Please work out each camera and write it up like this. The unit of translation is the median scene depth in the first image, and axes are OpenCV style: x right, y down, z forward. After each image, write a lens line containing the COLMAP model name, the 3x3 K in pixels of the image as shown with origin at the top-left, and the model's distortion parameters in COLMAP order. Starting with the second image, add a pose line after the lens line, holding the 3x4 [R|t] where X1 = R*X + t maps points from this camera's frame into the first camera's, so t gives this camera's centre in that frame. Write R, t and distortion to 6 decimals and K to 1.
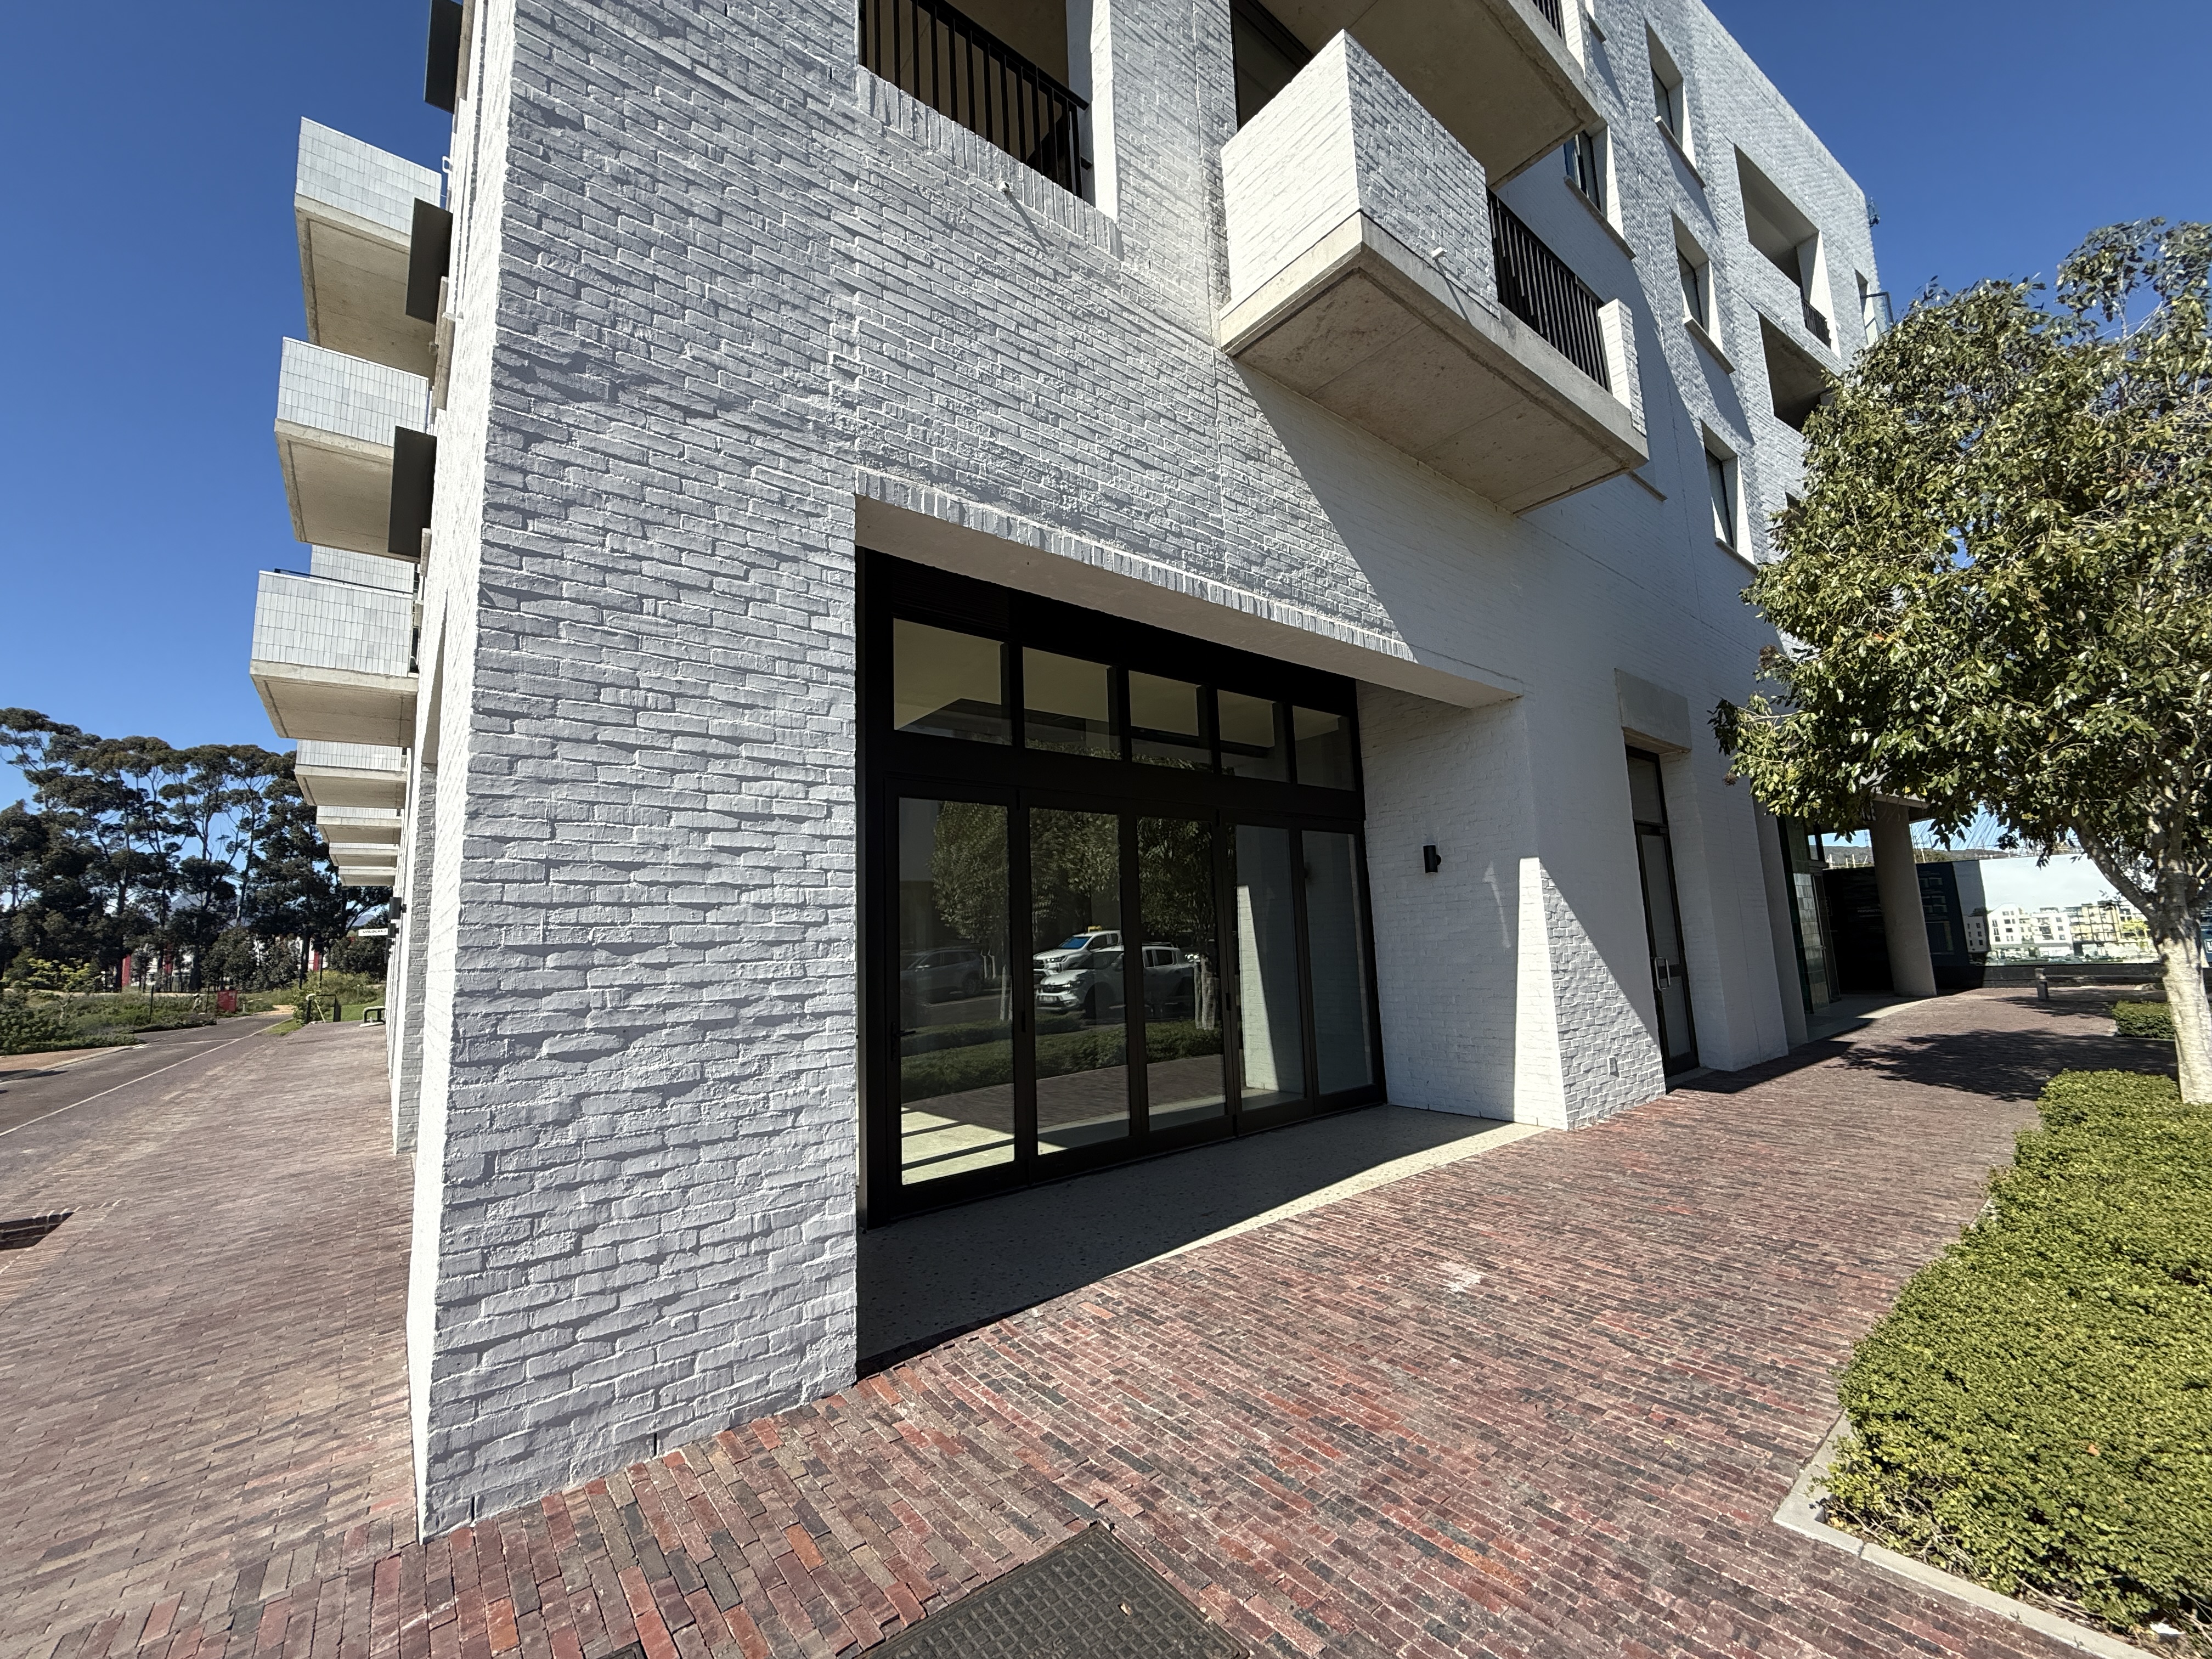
lens RADIAL K [[884.5, 0, 1102.6], [0, 884.5, 834.9], [0, 0, 1]] dist [0.000282, -0.000205]
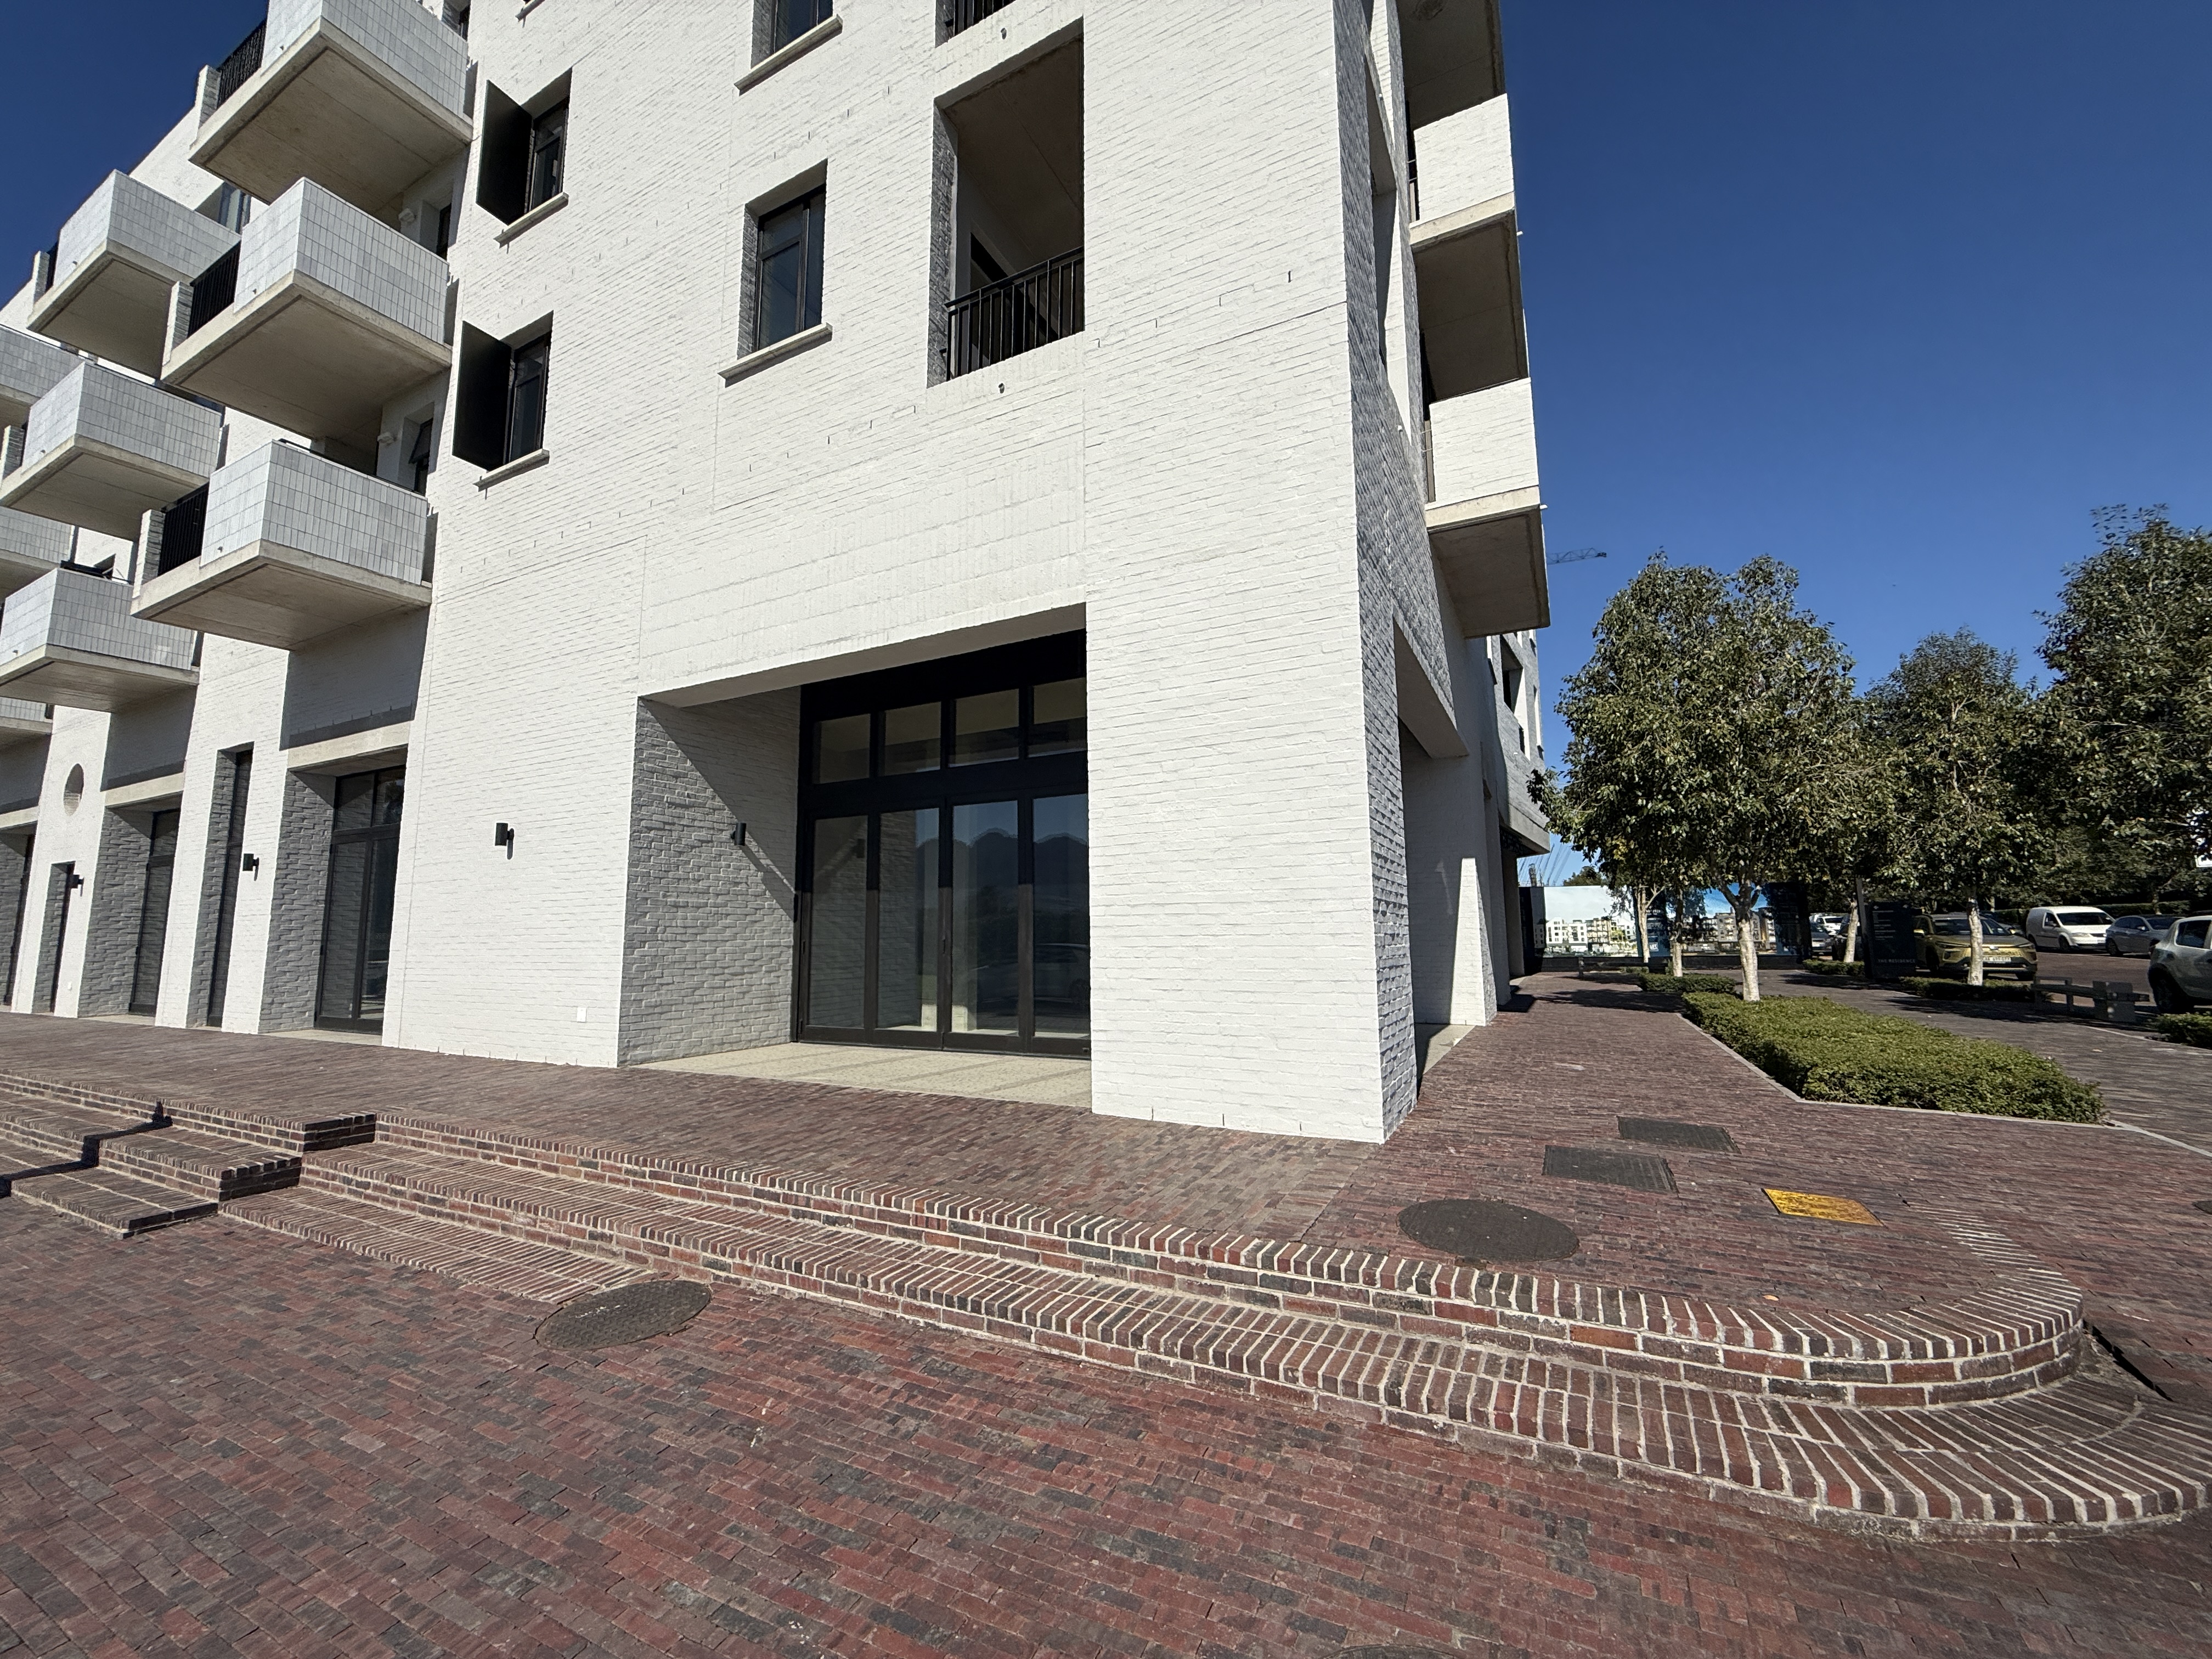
lens RADIAL K [[884.5, 0, 1113.2], [0, 884.5, 828.2], [0, 0, 1]] dist [0.000282, -0.000205]
pose [[0.913031, 0.081071, 0.399751, -0.486906], [-0.077187, 0.996682, -0.025837, 0.042678], [-0.400519, -0.007266, 0.916260, -0.136078]]
